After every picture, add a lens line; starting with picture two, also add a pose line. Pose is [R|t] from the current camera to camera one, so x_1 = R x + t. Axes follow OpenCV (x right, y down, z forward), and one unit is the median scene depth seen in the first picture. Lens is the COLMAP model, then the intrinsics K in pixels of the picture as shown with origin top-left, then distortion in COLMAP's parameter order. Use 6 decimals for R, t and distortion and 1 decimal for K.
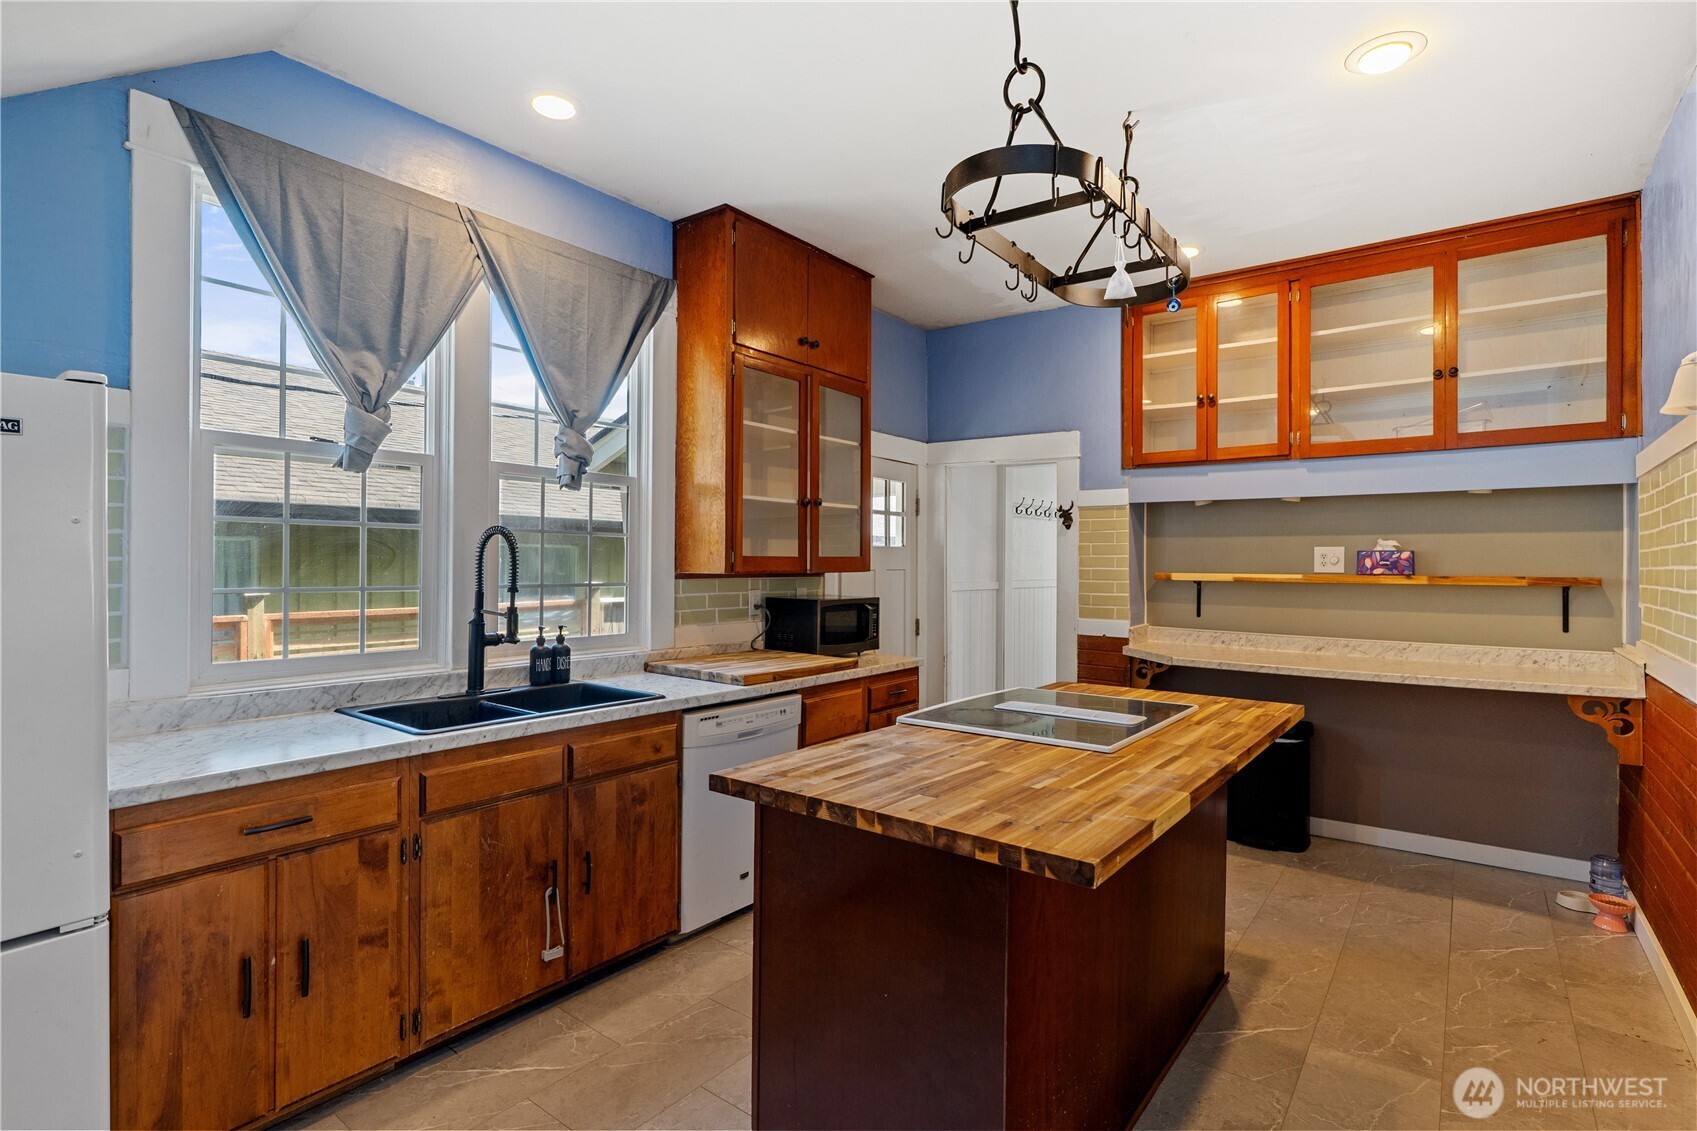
lens RADIAL K [[832.2, 0, 876.3], [0, 832.2, 559.0], [0, 0, 1]] dist [-0.013684, 0.007686]
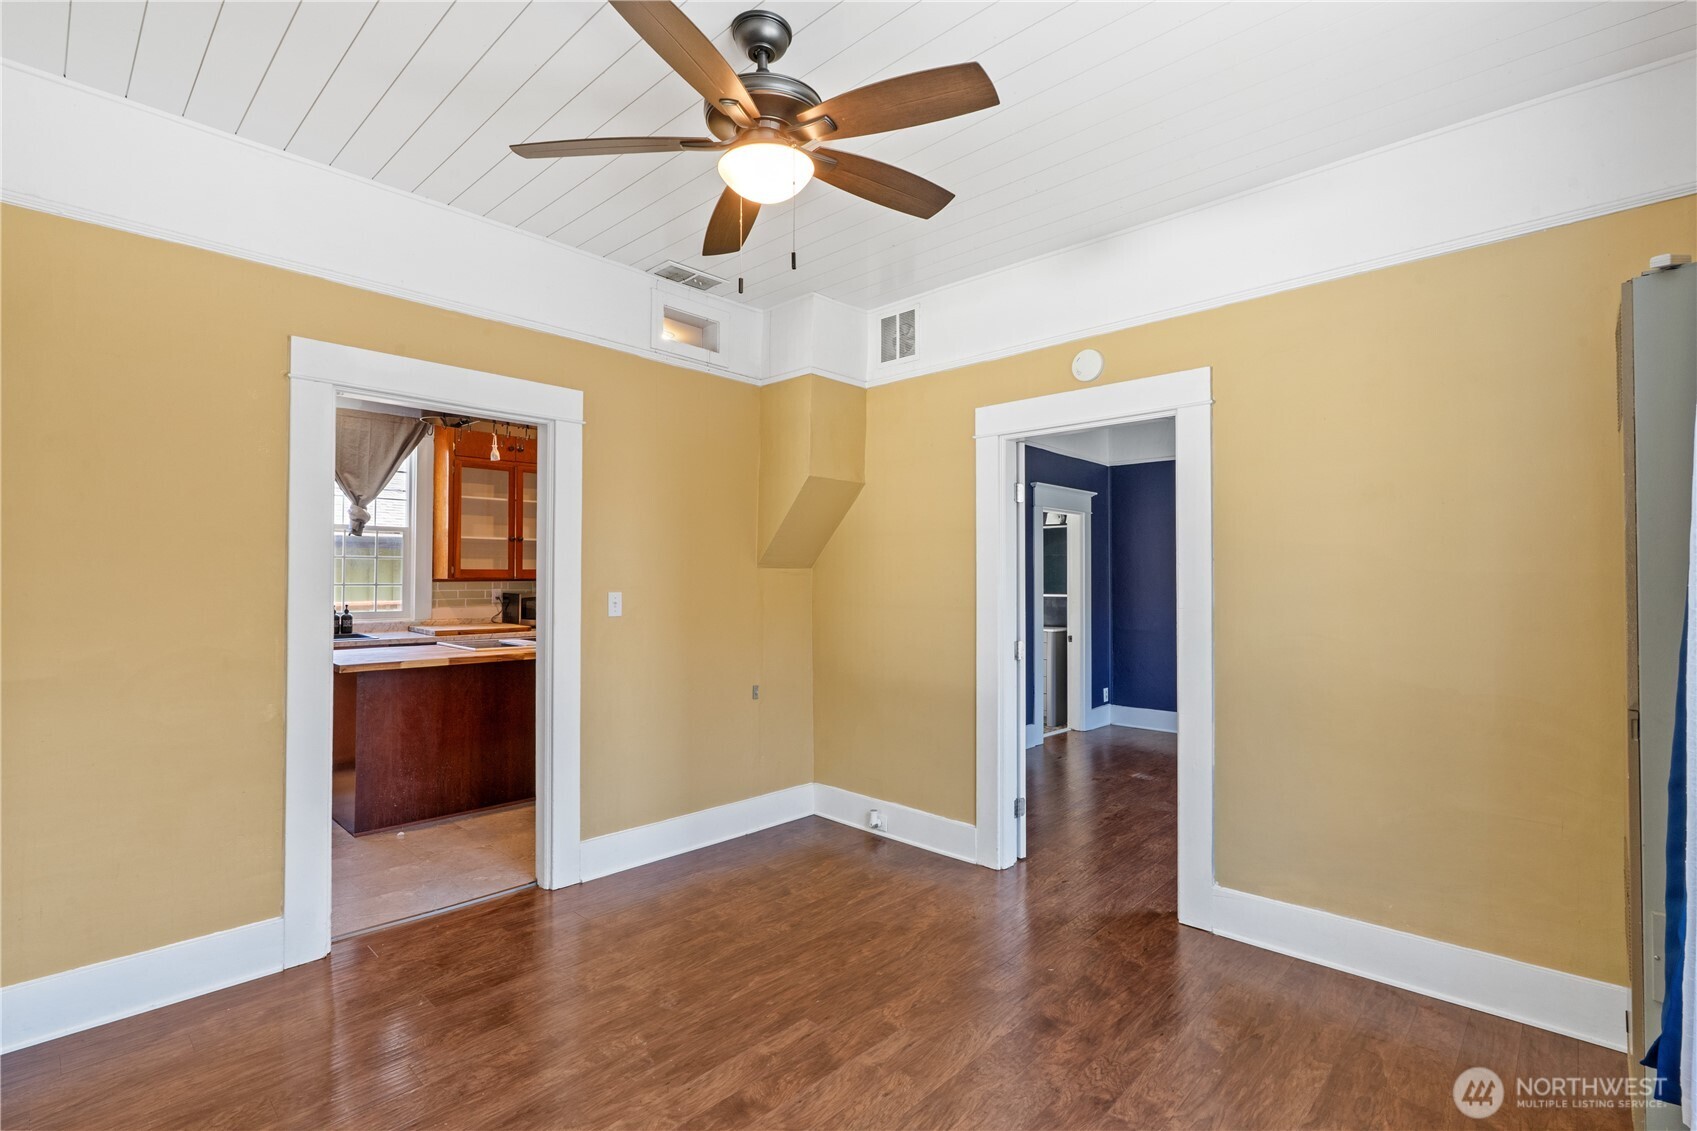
lens RADIAL K [[773.3, 0, 851.1], [0, 773.3, 565.1], [0, 0, 1]] dist [-0.011258, 0.004346]
pose [[0.991695, -0.003538, -0.128567, 1.084258], [0.002465, 0.999961, -0.008509, 0.004492], [0.128592, 0.008121, 0.991664, -0.694879]]
